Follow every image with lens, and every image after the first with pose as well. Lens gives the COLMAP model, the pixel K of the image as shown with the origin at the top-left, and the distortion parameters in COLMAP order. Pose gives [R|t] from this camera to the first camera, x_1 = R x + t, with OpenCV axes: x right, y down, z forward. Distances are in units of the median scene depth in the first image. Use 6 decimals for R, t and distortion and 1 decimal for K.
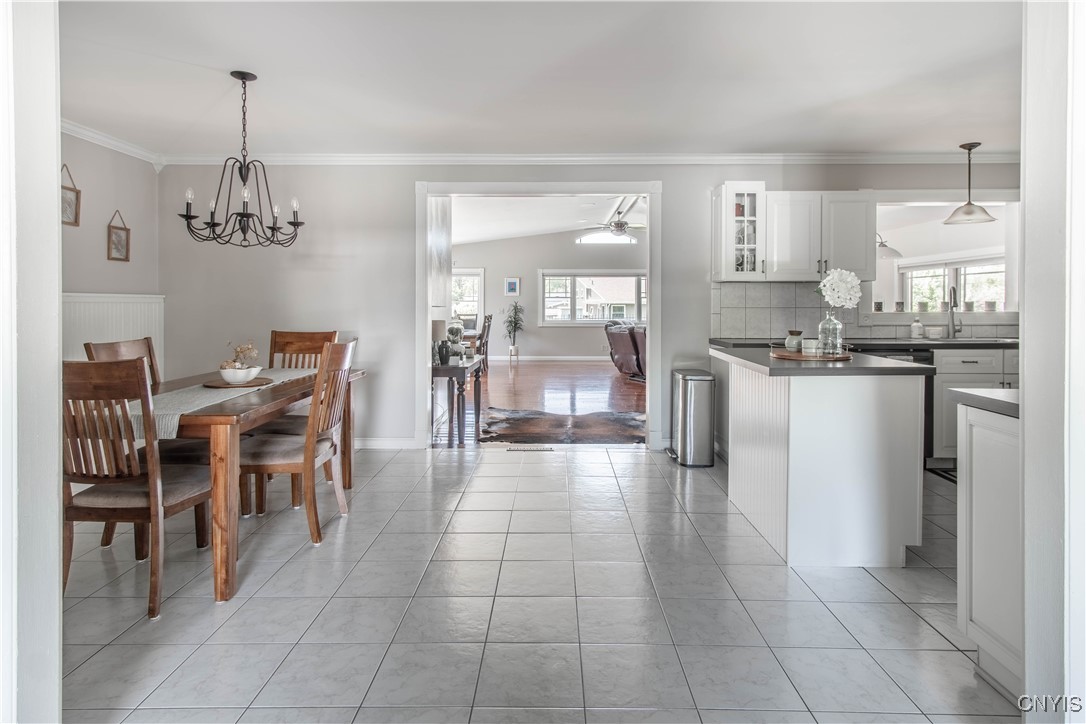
lens RADIAL K [[594.0, 0, 543.6], [0, 594.0, 305.7], [0, 0, 1]] dist [0.001530, 0.000423]
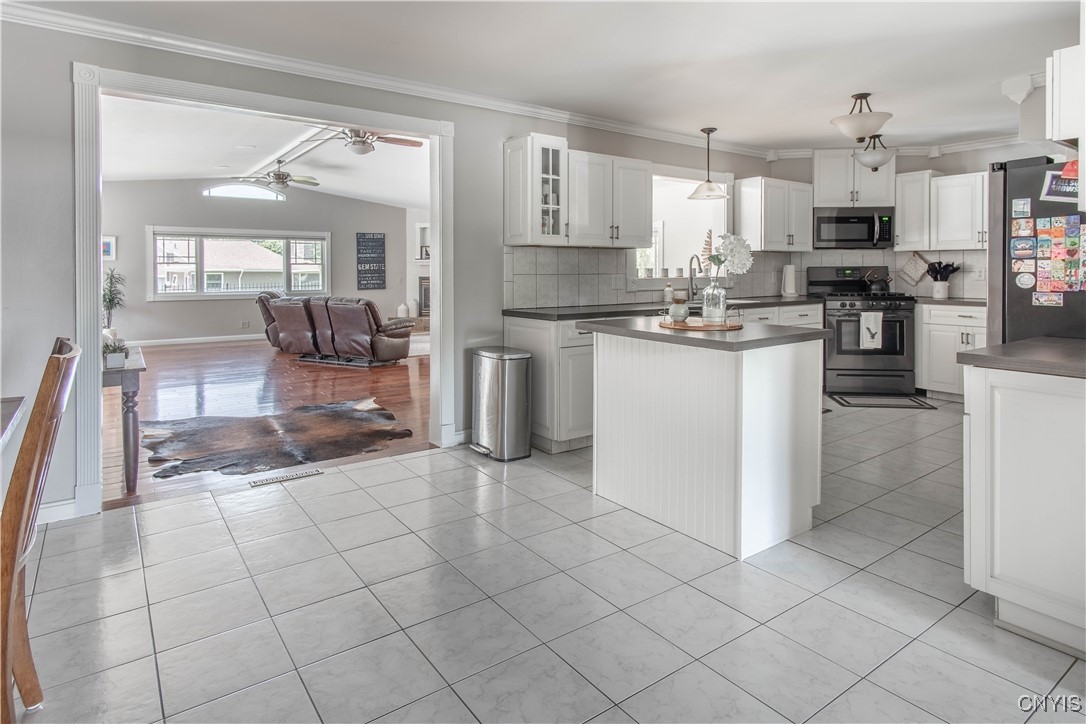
lens RADIAL K [[603.7, 0, 547.0], [0, 603.7, 272.3], [0, 0, 1]] dist [-0.000342, 0.000002]
pose [[0.799834, -0.003775, 0.600210, -0.204888], [0.004382, 0.999990, 0.000450, -0.000266], [-0.600206, 0.002270, 0.799842, 0.244611]]
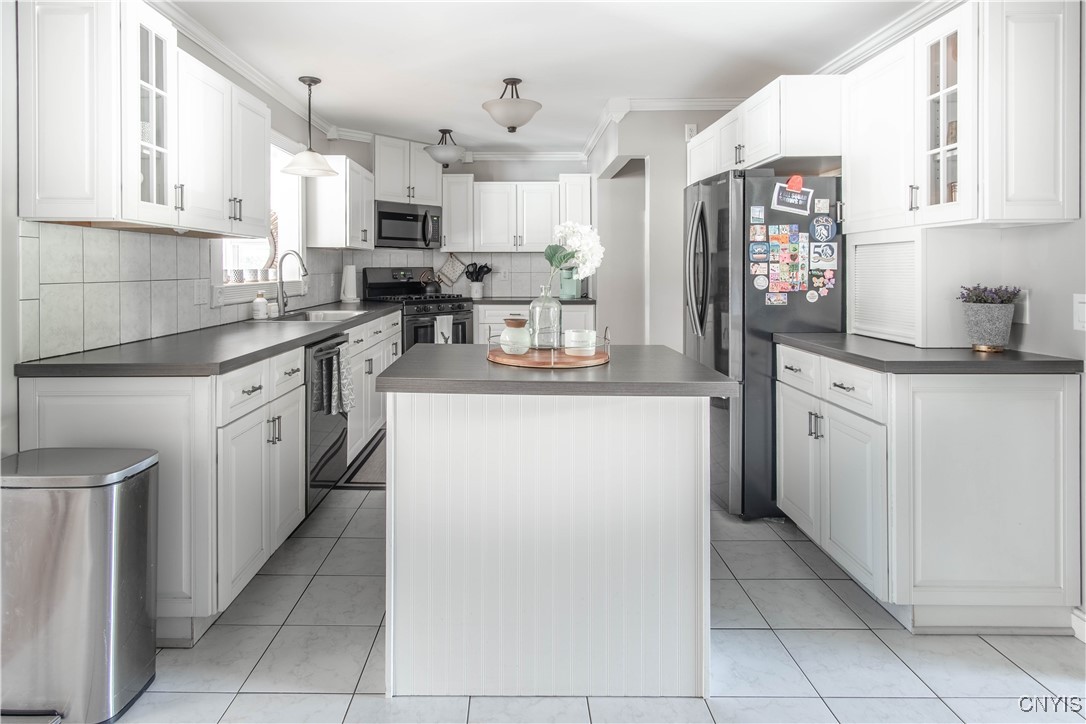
lens RADIAL K [[604.8, 0, 503.2], [0, 604.8, 269.8], [0, 0, 1]] dist [0.000580, 0.000593]
pose [[-0.003588, -0.001757, 0.999992, -0.116769], [0.005219, 0.999985, 0.001776, -0.005400], [-0.999980, 0.005225, -0.003579, 0.682105]]
